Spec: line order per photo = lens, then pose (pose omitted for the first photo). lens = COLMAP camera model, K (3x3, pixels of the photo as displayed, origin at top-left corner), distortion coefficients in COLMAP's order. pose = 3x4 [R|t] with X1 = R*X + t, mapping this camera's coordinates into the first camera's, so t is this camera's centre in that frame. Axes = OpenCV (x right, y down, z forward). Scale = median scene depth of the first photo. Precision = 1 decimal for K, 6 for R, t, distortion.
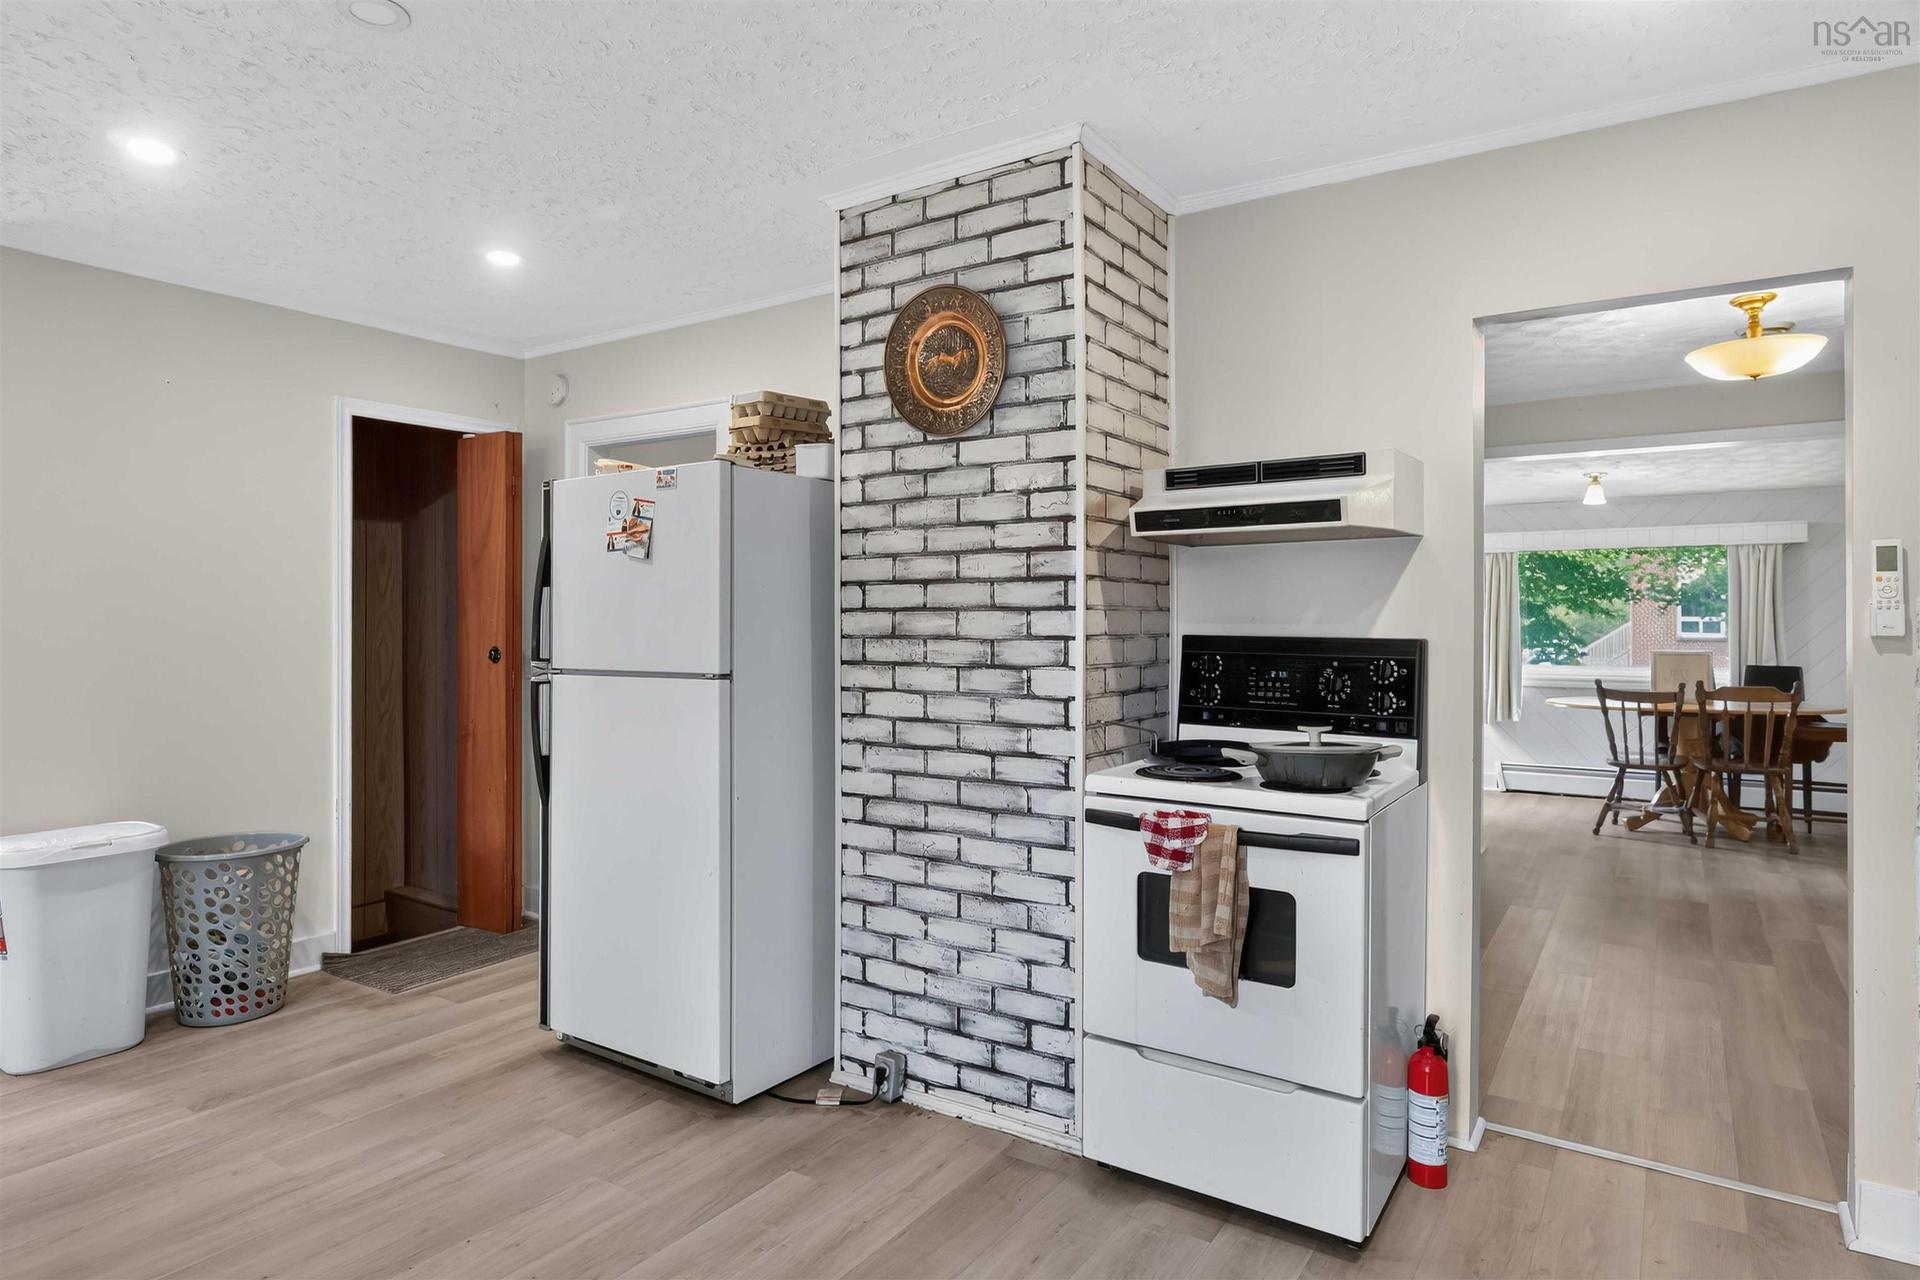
lens RADIAL K [[1082.6, 0, 965.7], [0, 1082.6, 612.6], [0, 0, 1]] dist [-0.007240, -0.000817]
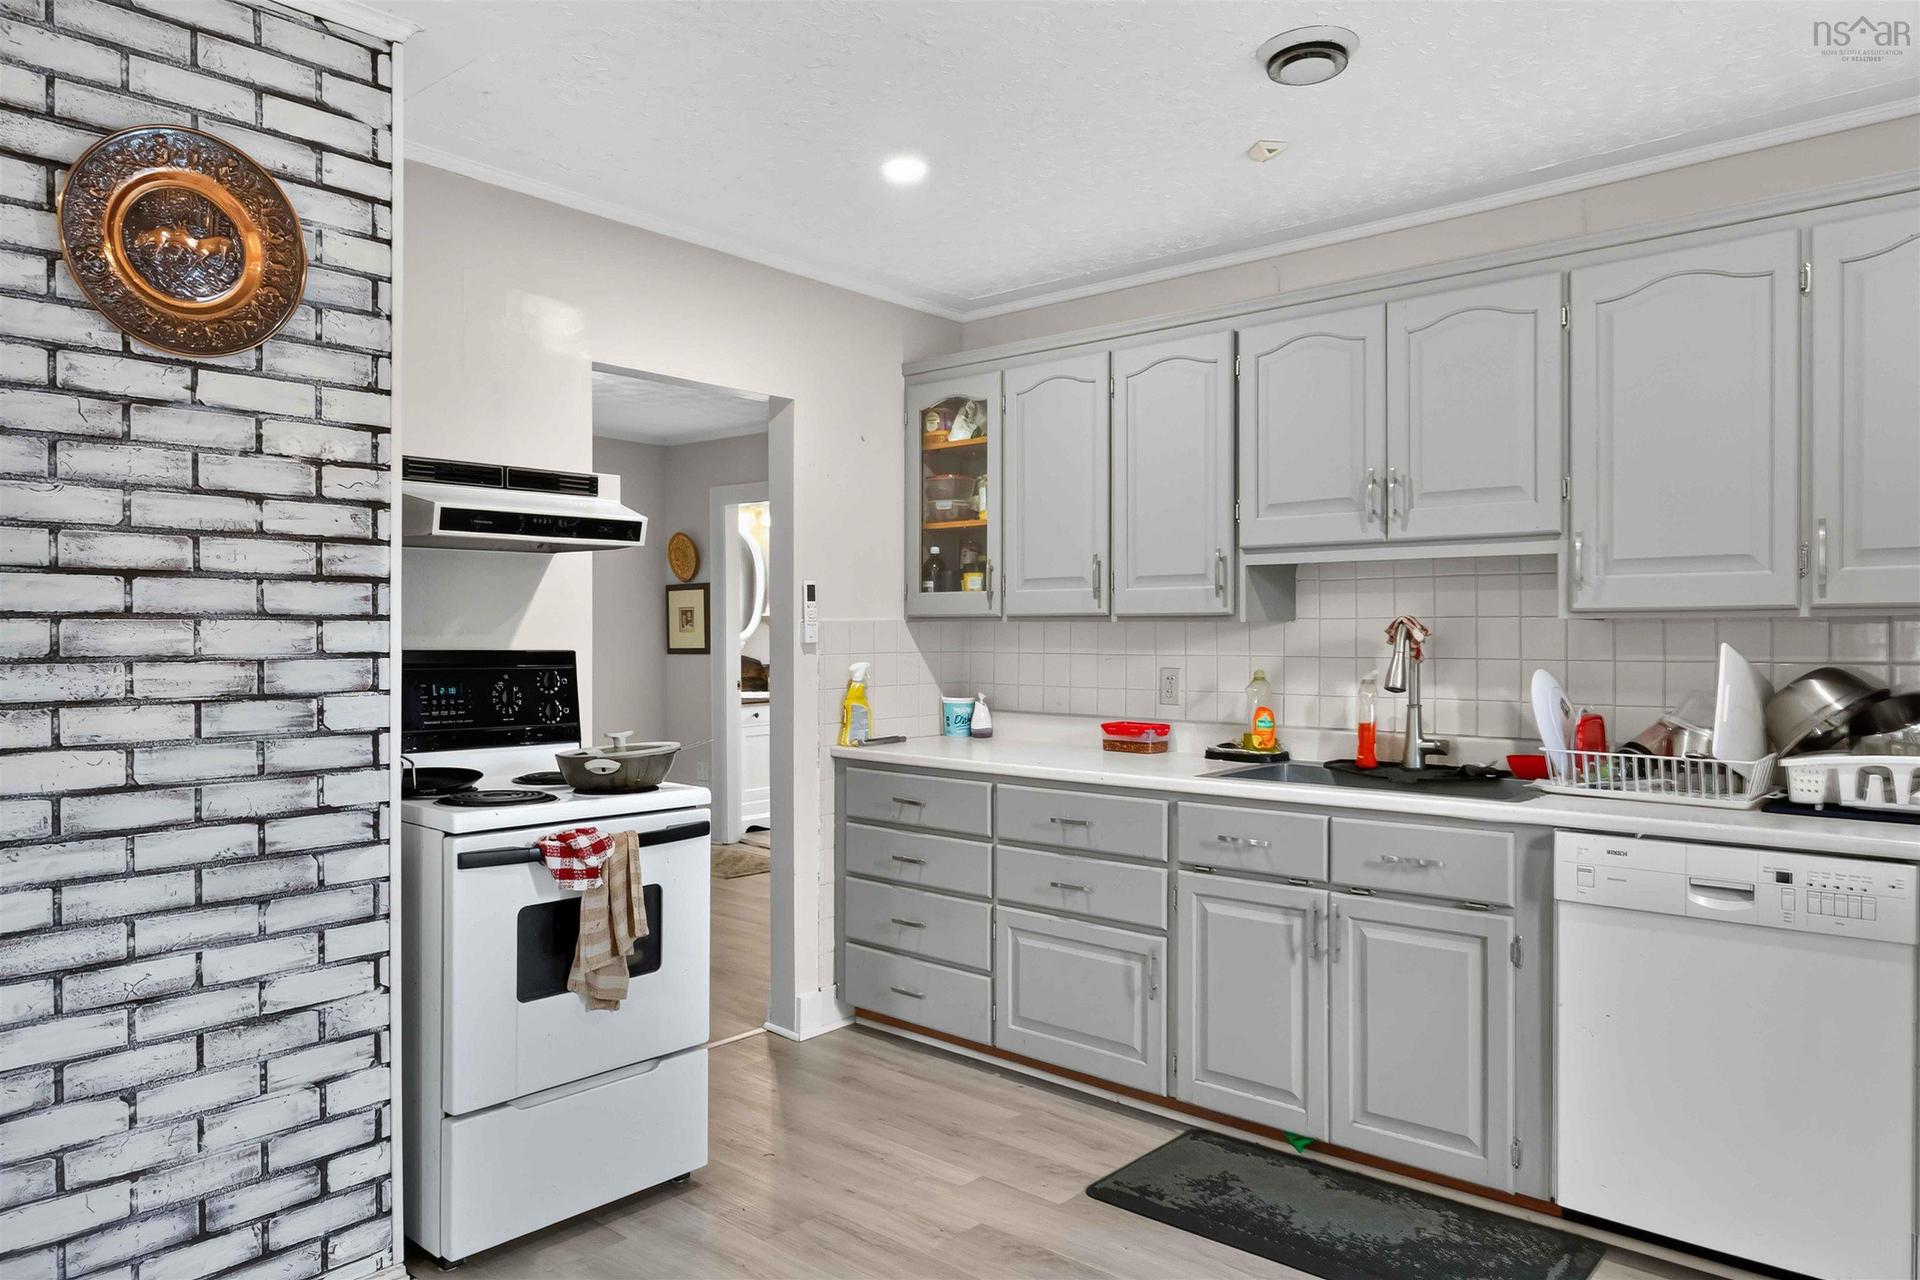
lens RADIAL K [[1245.7, 0, 963.0], [0, 1245.7, 646.0], [0, 0, 1]] dist [-0.010685, -0.000603]
pose [[0.132245, -0.010347, 0.991163, -0.730283], [-0.006303, 0.999917, 0.011280, 0.003696], [-0.991197, -0.007739, 0.132169, 0.434330]]
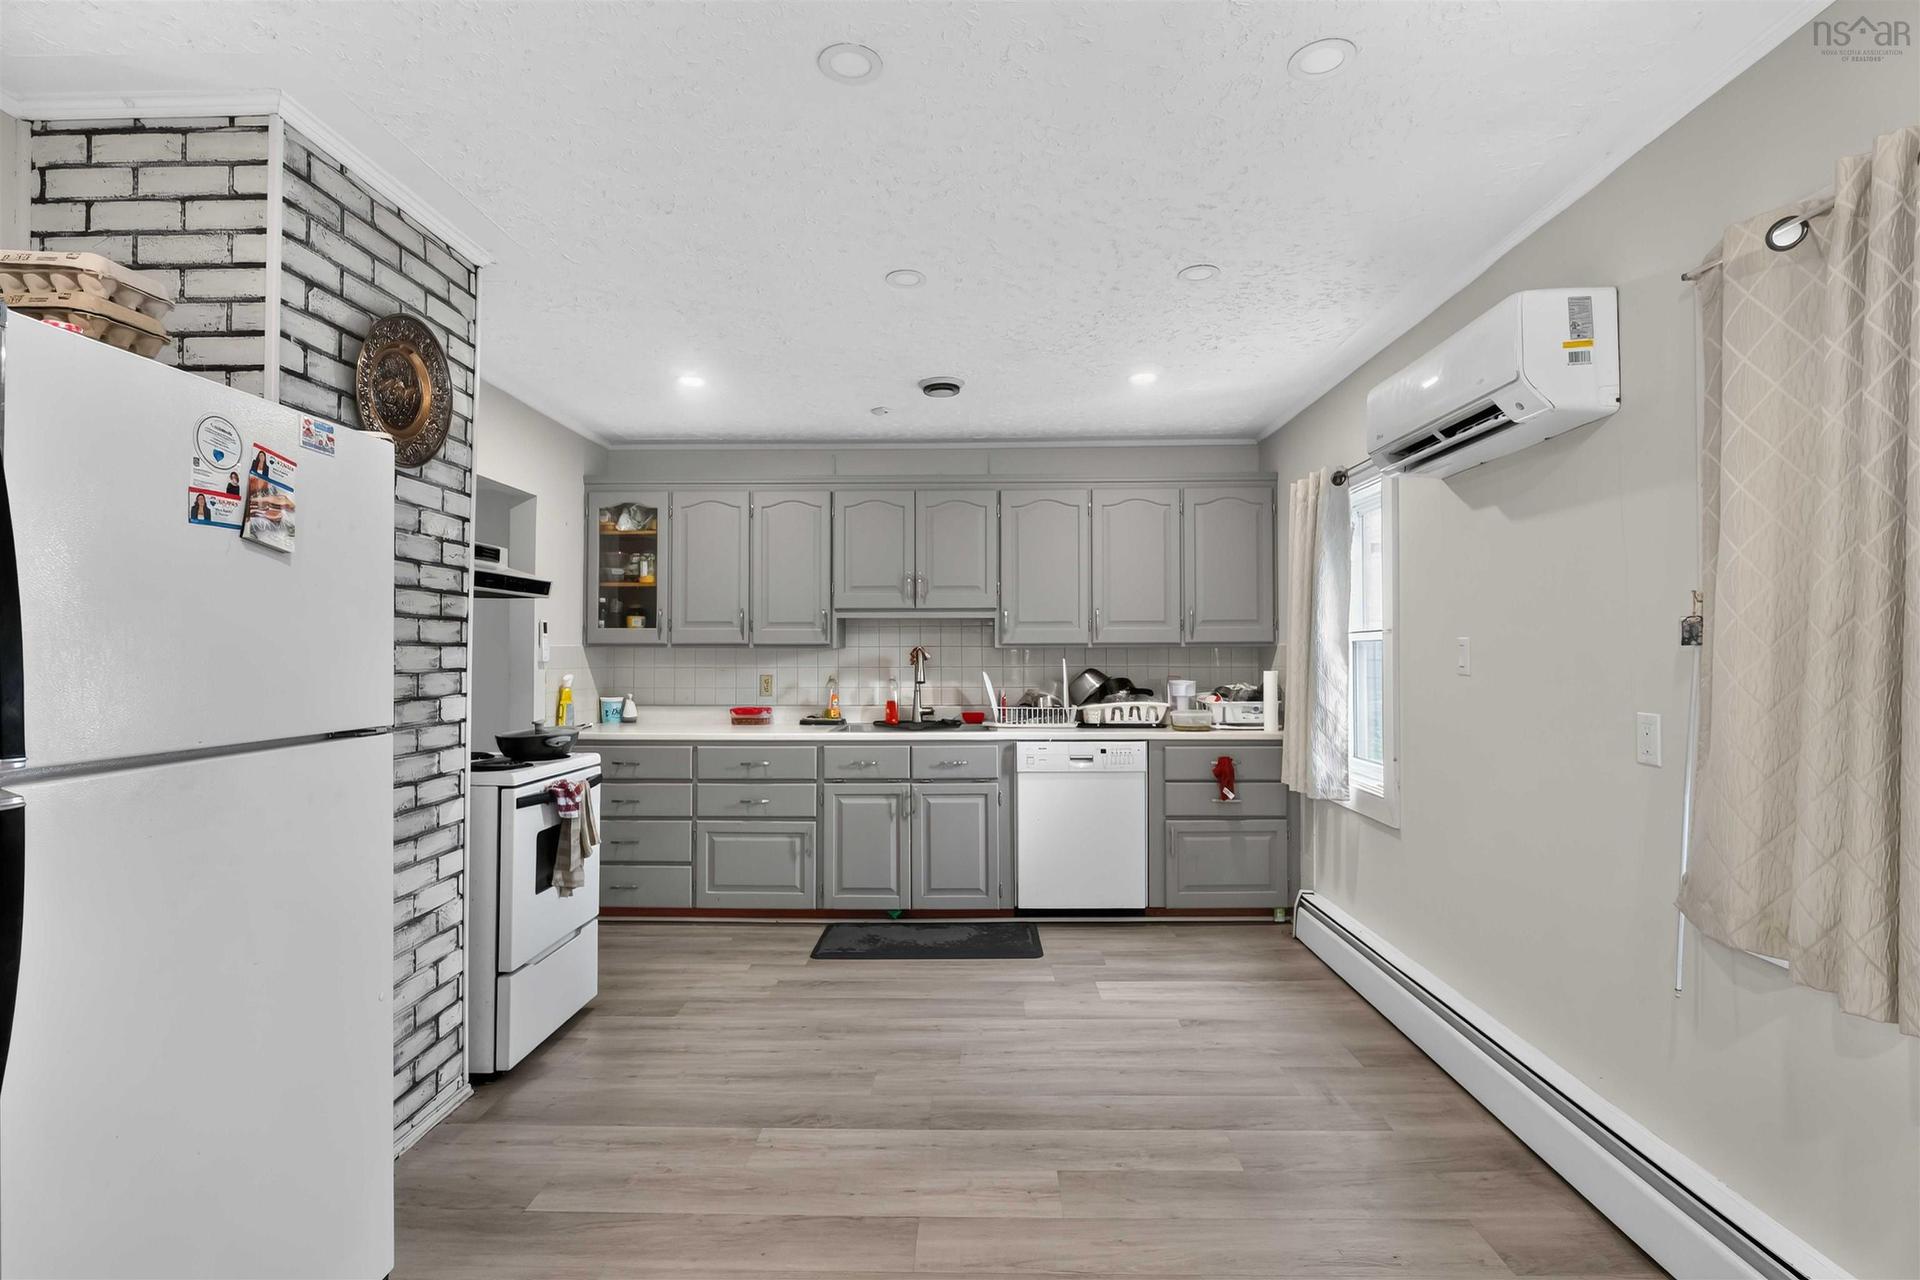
lens RADIAL K [[900.8, 0, 963.4], [0, 900.8, 634.4], [0, 0, 1]] dist [-0.015737, -0.000048]
pose [[-0.537165, 0.019652, 0.843248, -0.996739], [-0.003572, 0.999667, -0.025573, 0.007704], [-0.843469, -0.016749, -0.536916, 1.026182]]
